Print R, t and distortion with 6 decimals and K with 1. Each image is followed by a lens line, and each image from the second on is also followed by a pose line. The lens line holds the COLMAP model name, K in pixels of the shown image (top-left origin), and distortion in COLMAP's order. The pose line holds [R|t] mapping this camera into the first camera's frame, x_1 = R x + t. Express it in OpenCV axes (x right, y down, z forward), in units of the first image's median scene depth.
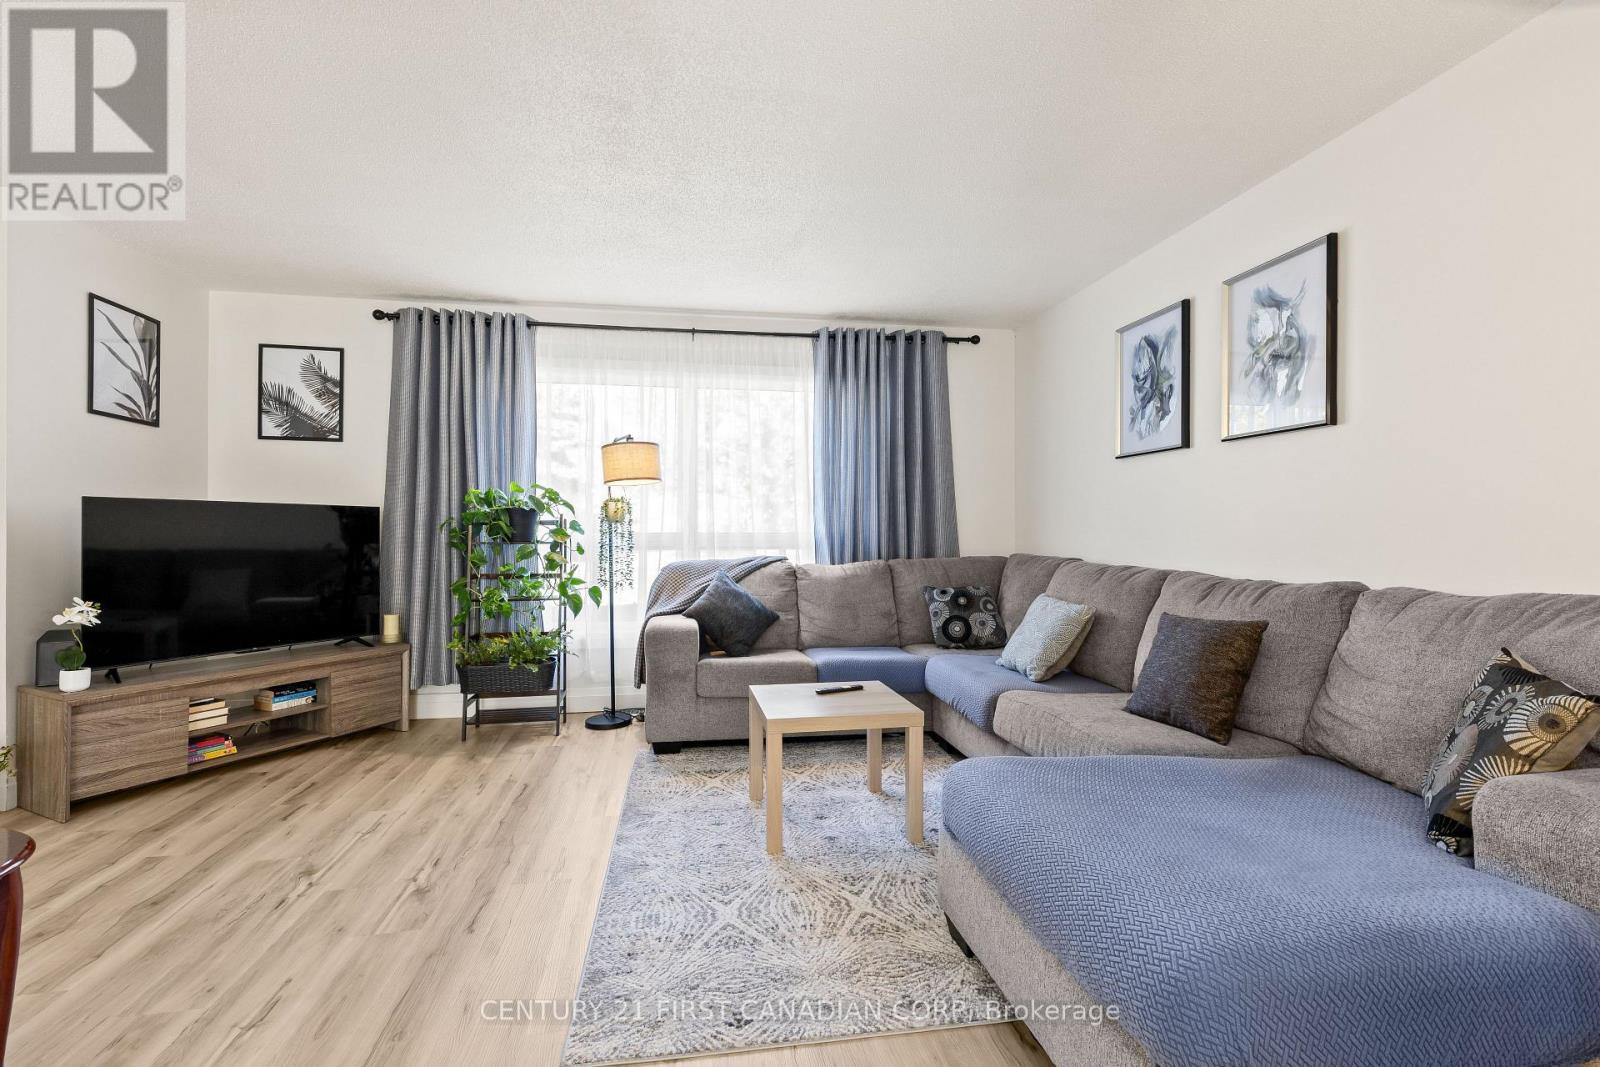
lens RADIAL K [[730.7, 0, 798.7], [0, 730.7, 531.1], [0, 0, 1]] dist [0.003021, -0.000562]
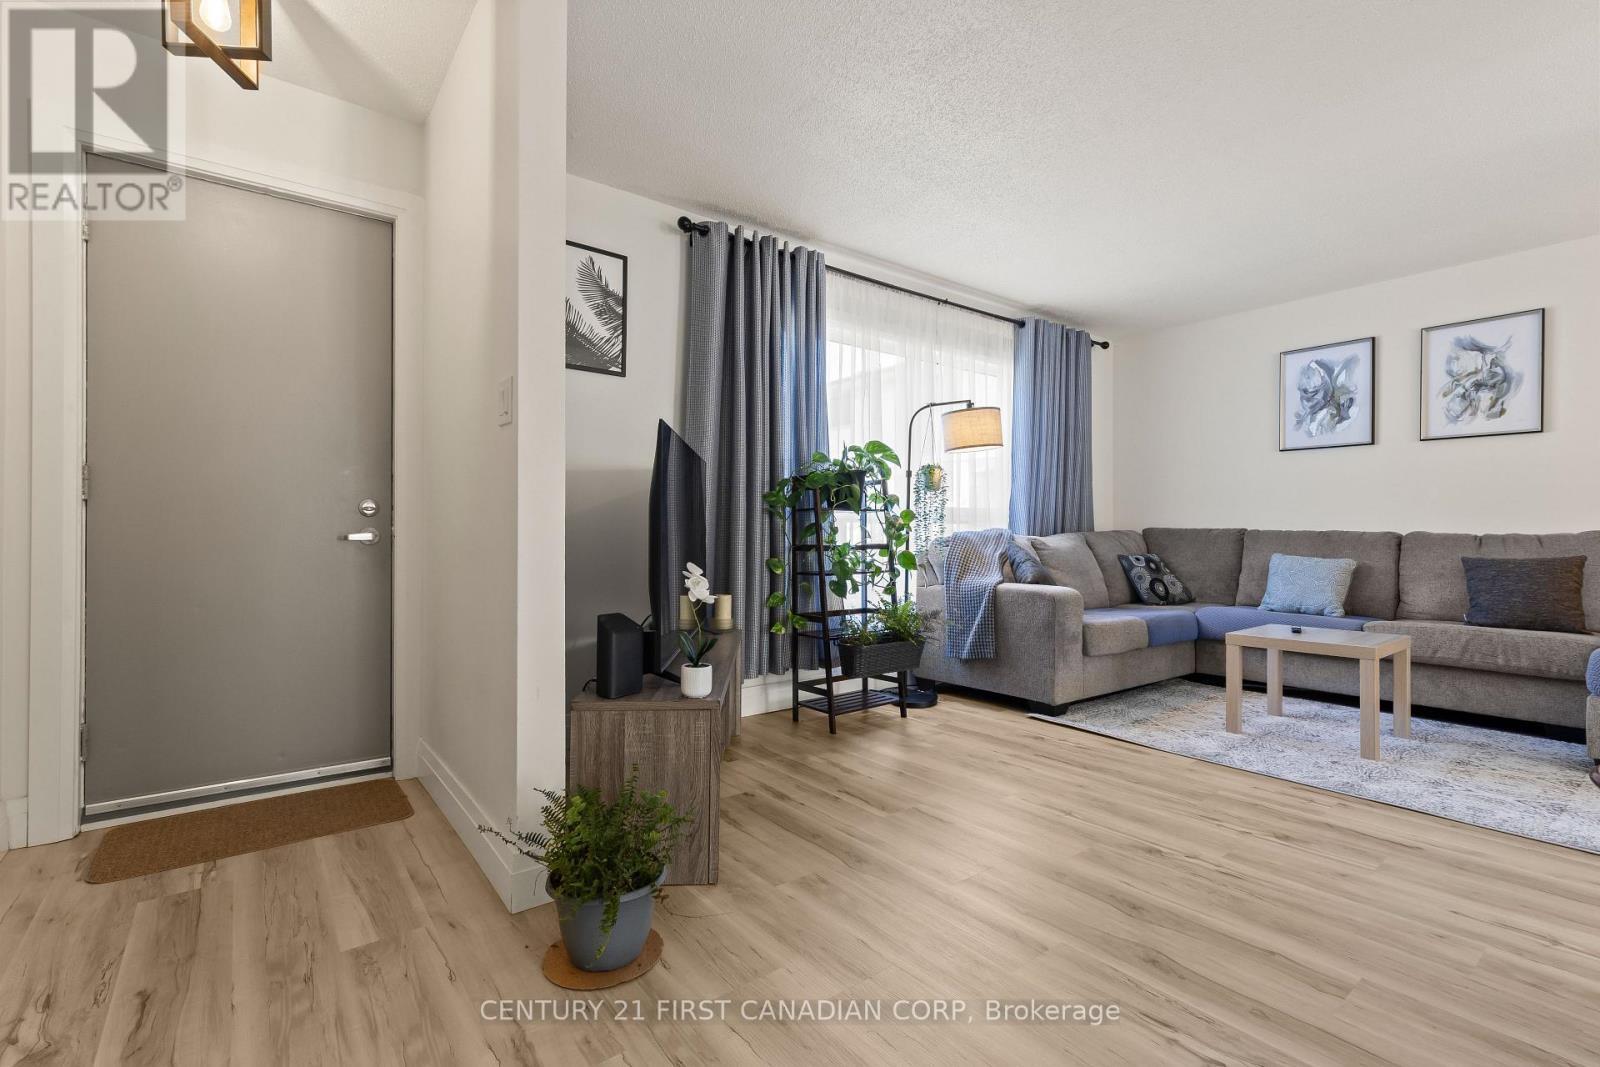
lens RADIAL K [[730.7, 0, 800.2], [0, 730.7, 530.5], [0, 0, 1]] dist [0.003021, -0.000562]
pose [[0.879958, 0.003419, 0.475039, -0.993520], [-0.002995, 0.999994, -0.001650, 0.049662], [-0.475042, 0.000029, 0.879963, 0.275766]]
